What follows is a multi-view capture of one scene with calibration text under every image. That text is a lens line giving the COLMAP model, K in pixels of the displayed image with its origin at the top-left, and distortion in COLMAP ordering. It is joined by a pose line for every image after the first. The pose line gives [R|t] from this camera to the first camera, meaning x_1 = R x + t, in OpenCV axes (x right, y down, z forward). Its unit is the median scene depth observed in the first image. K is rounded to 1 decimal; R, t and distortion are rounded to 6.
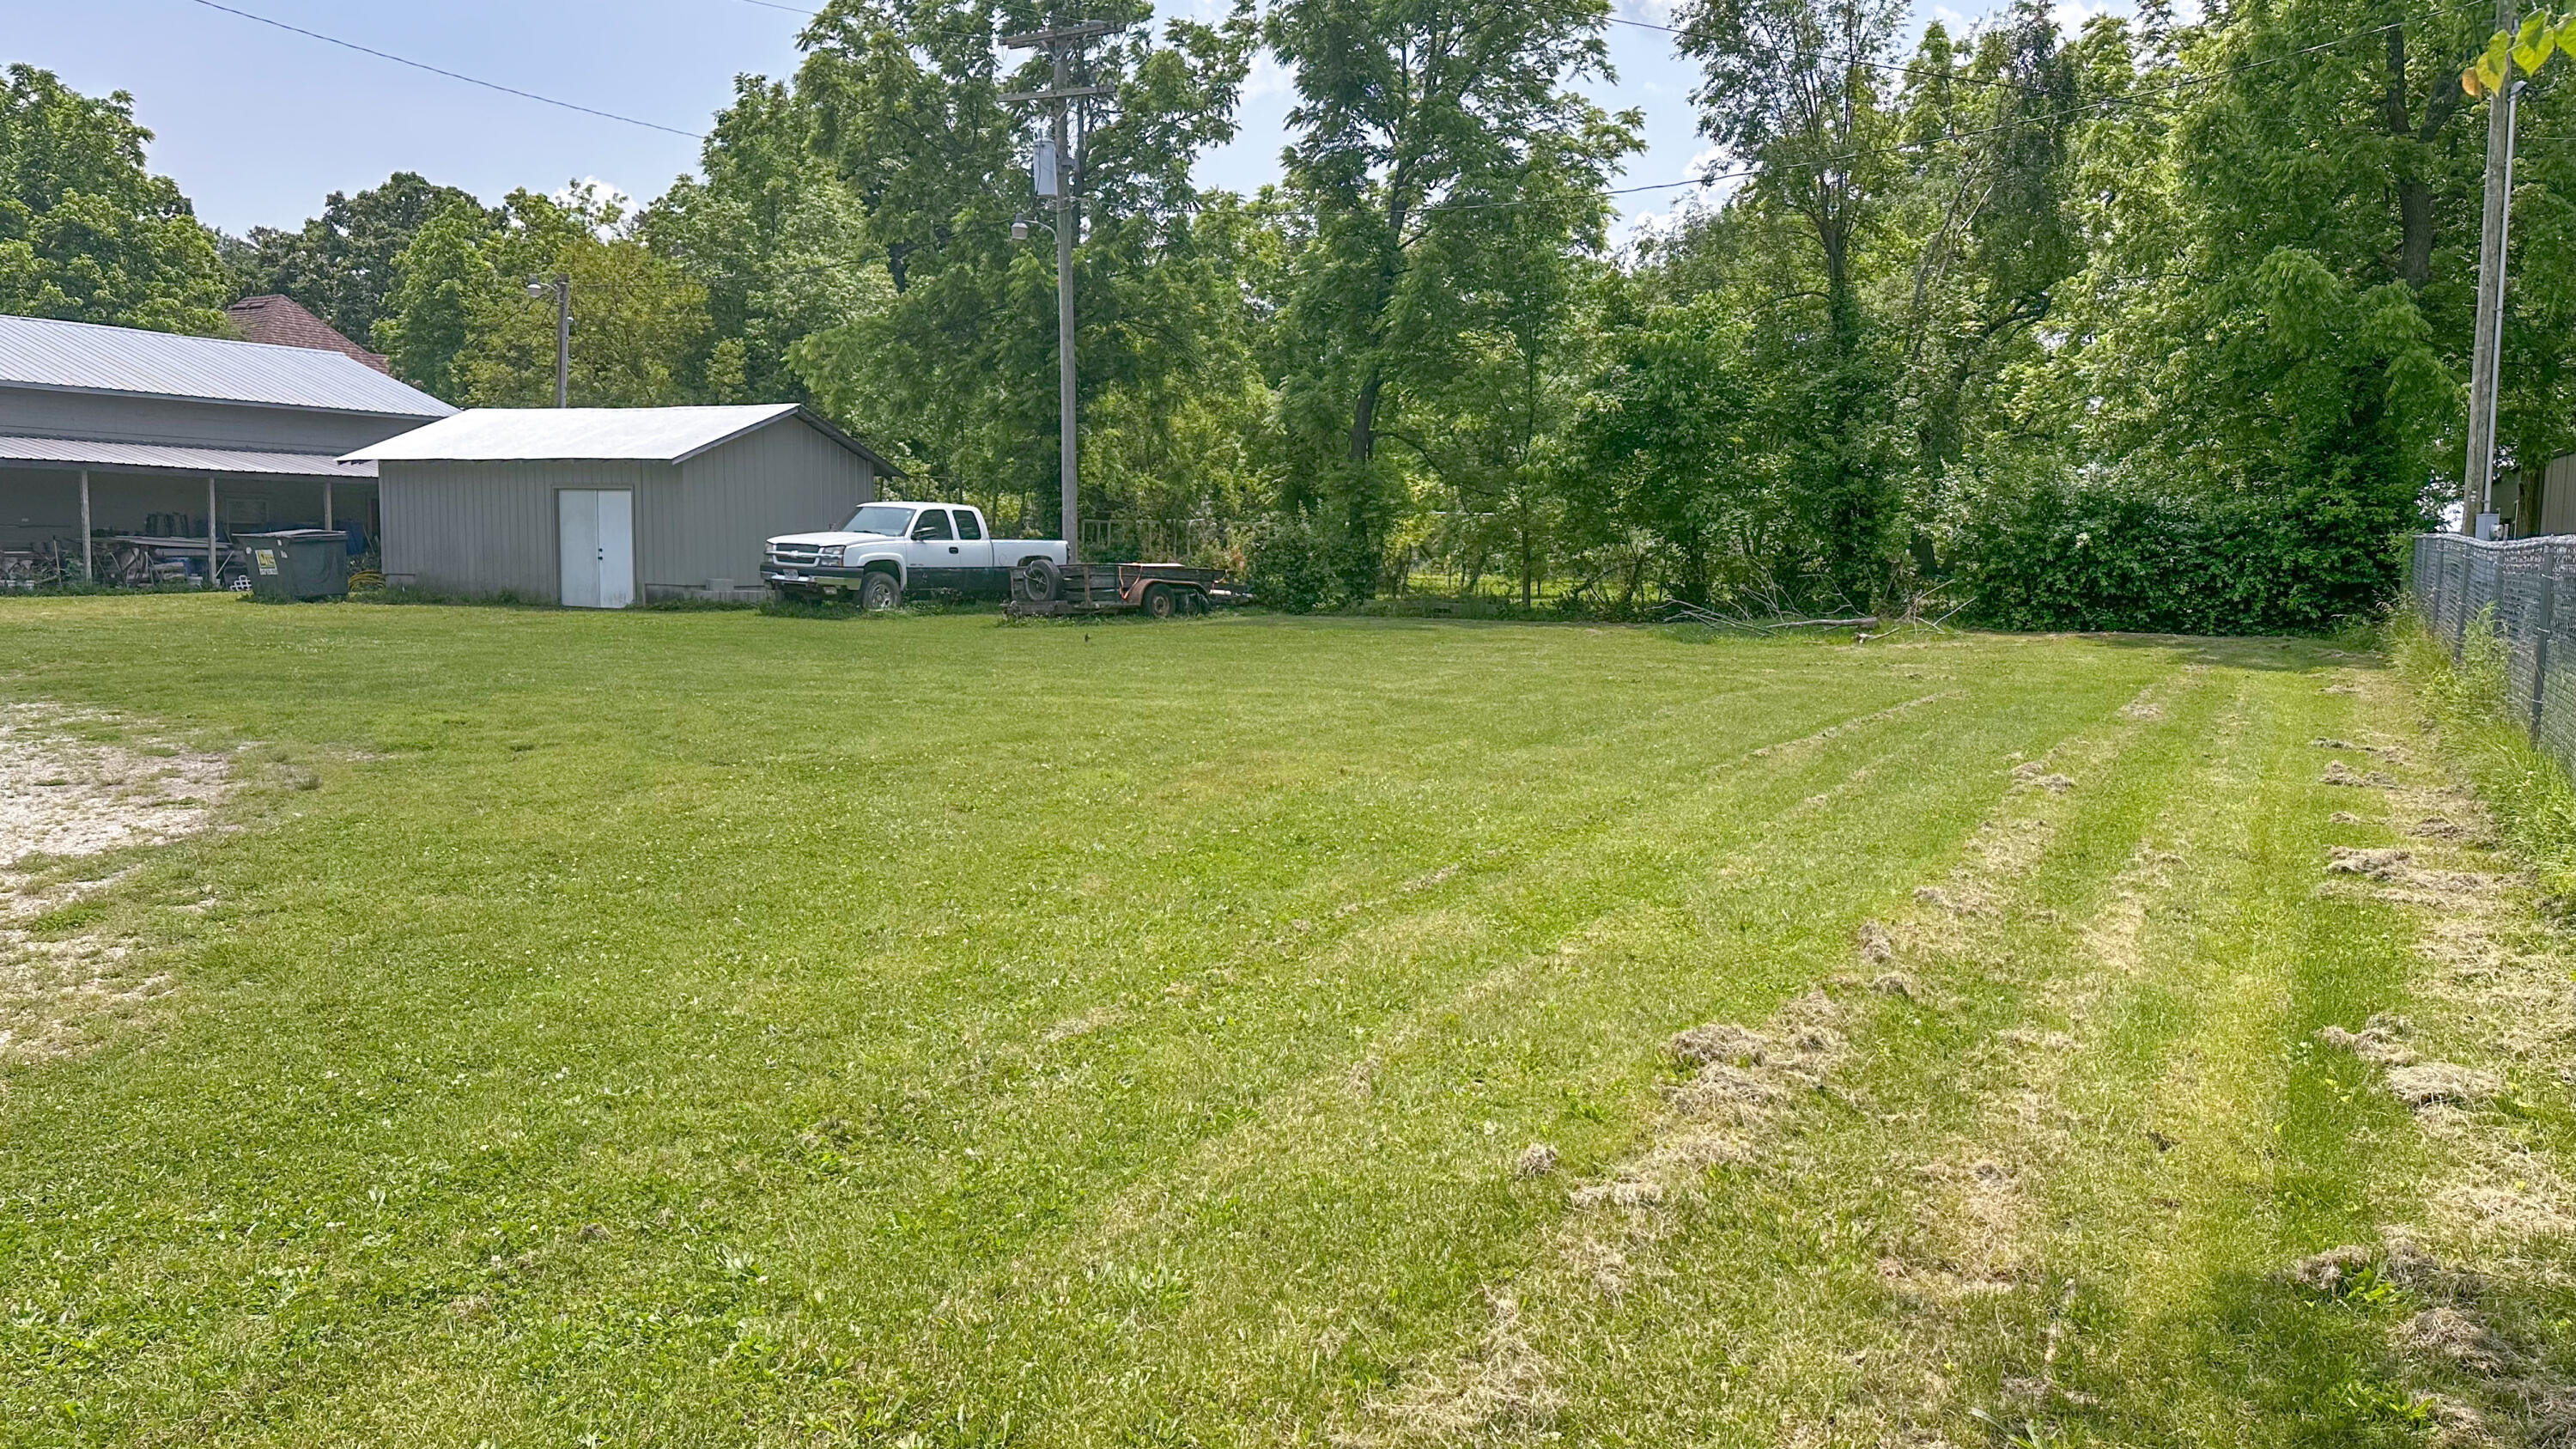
lens RADIAL K [[1916.0, 0, 1288.1], [0, 1916.0, 716.9], [0, 0, 1]] dist [0.009819, 0.009320]
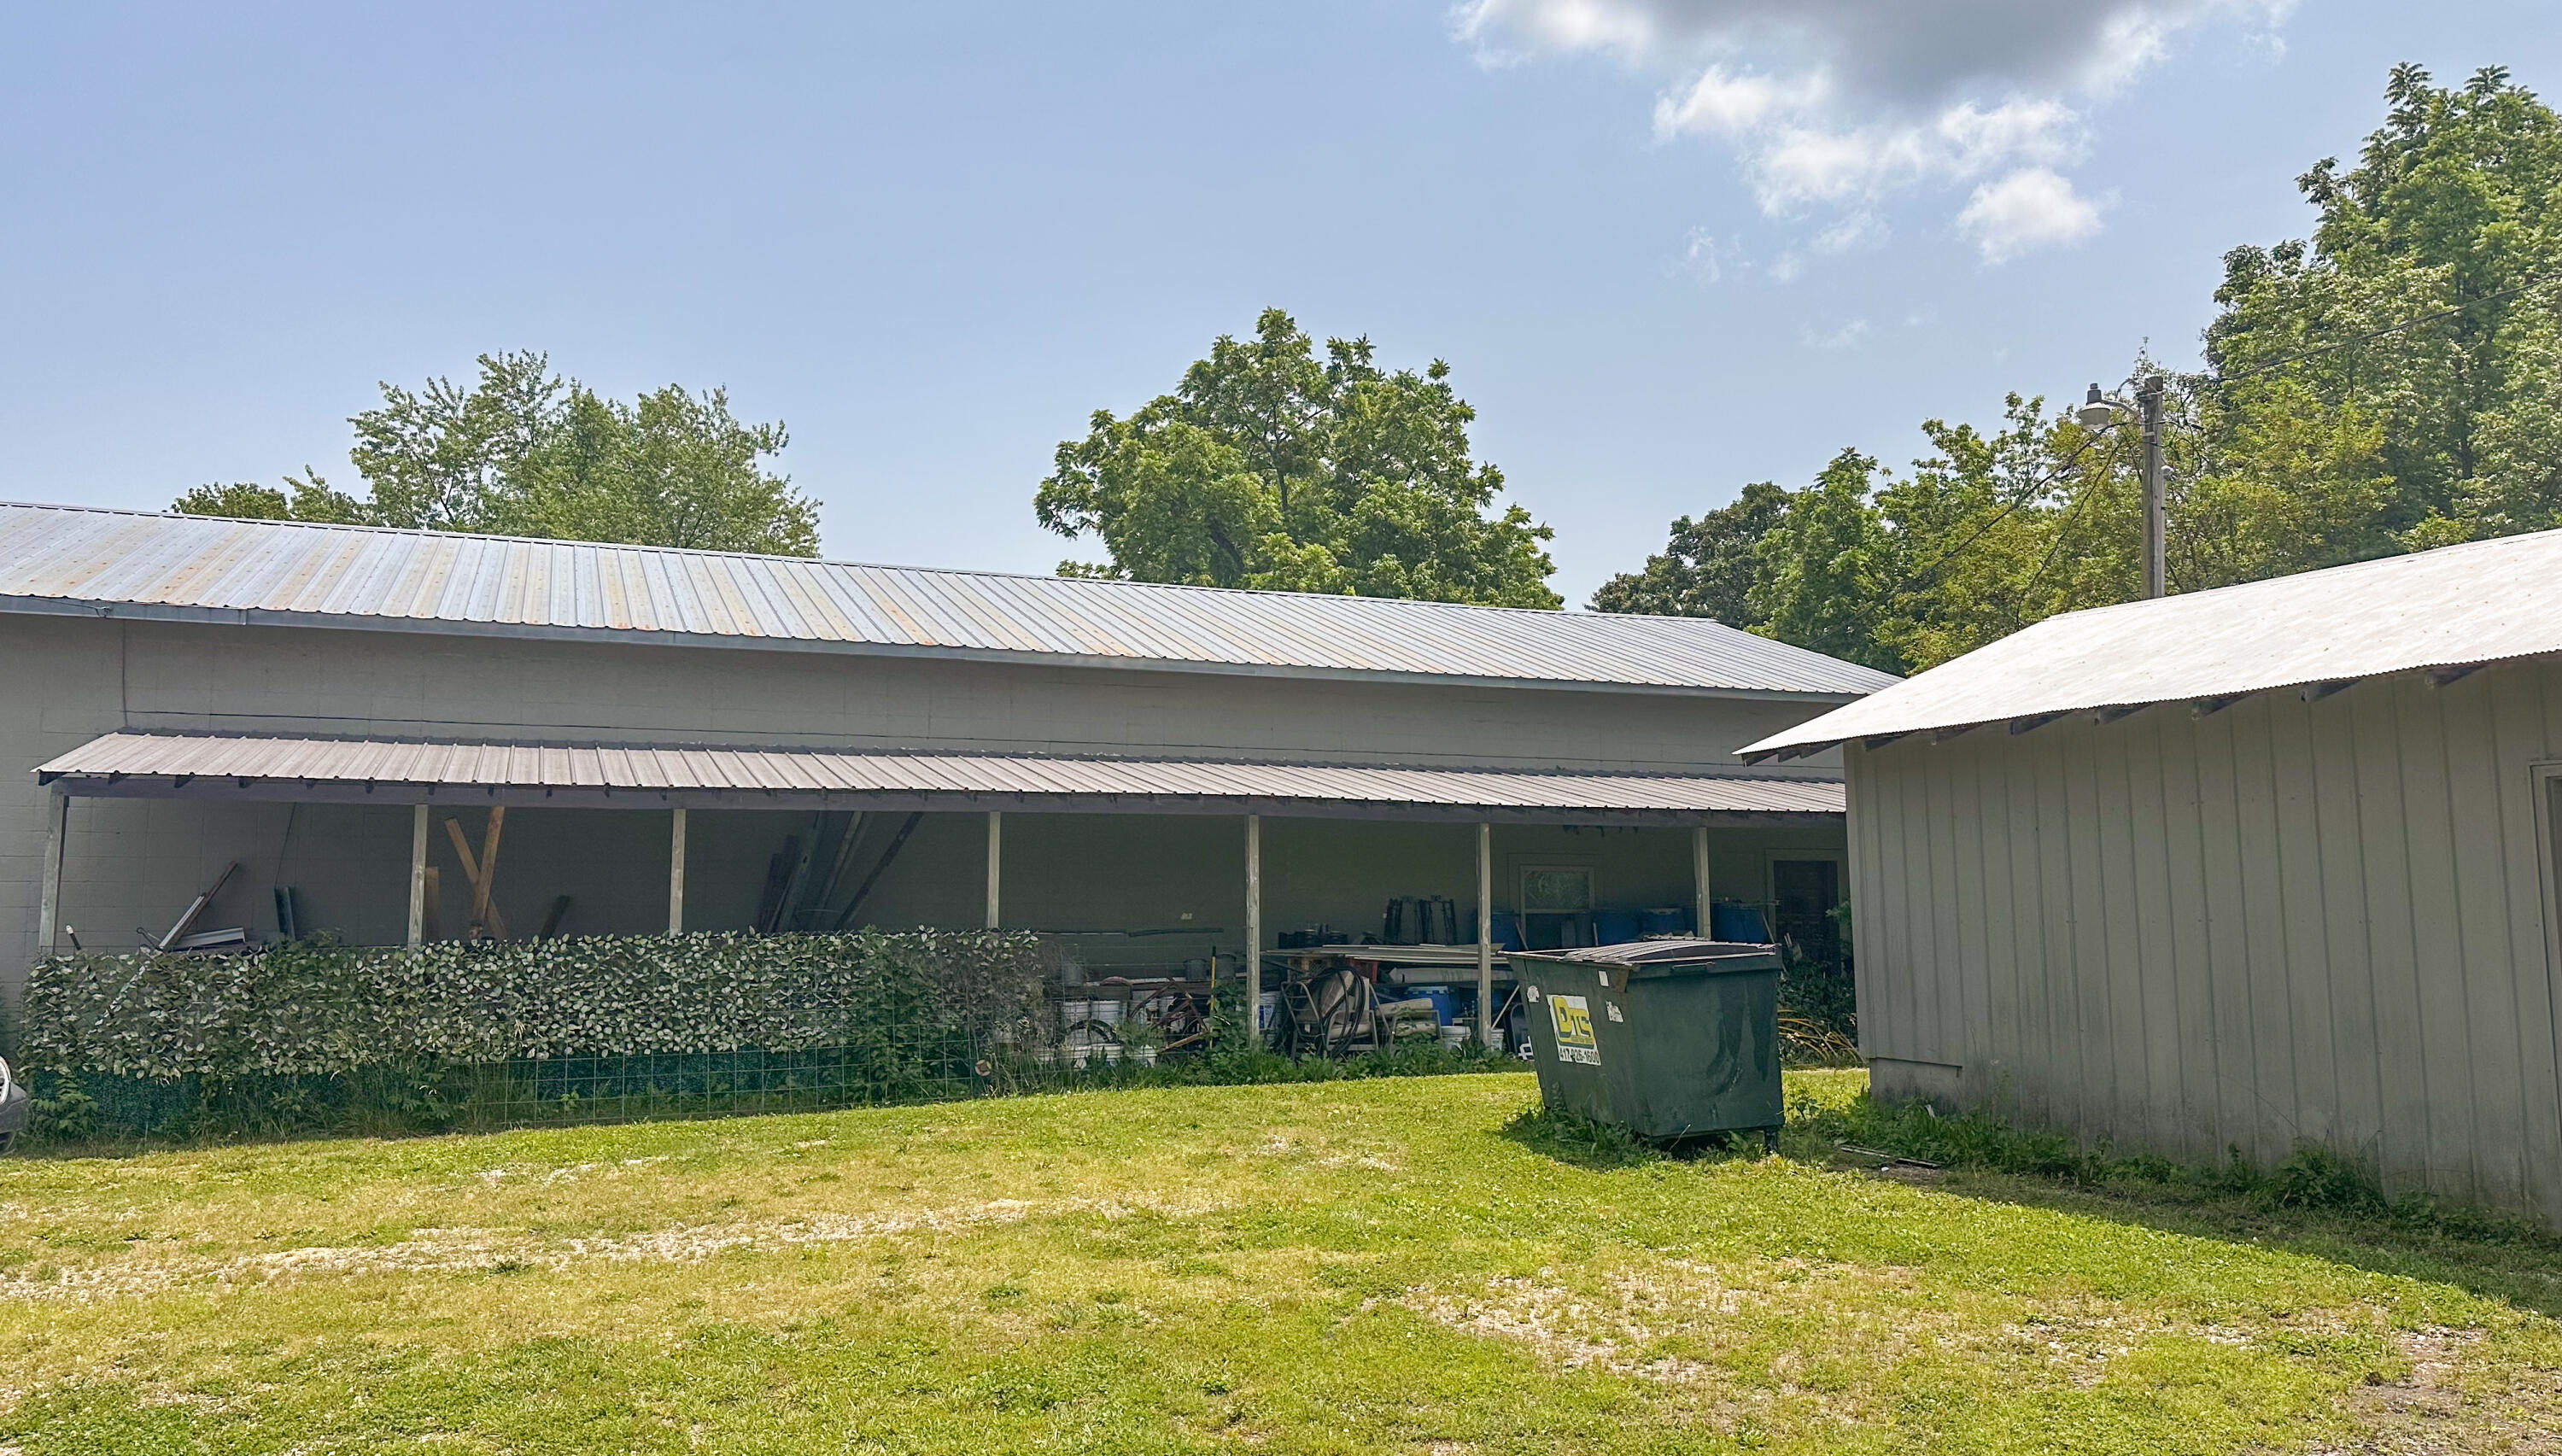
lens RADIAL K [[1696.3, 0, 1278.7], [0, 1696.3, 722.7], [0, 0, 1]] dist [0.037582, -0.000938]
pose [[0.777811, -0.081674, -0.623169, -0.329614], [-0.044540, 0.981864, -0.184279, -0.067742], [0.626918, 0.171090, 0.760067, 0.634412]]
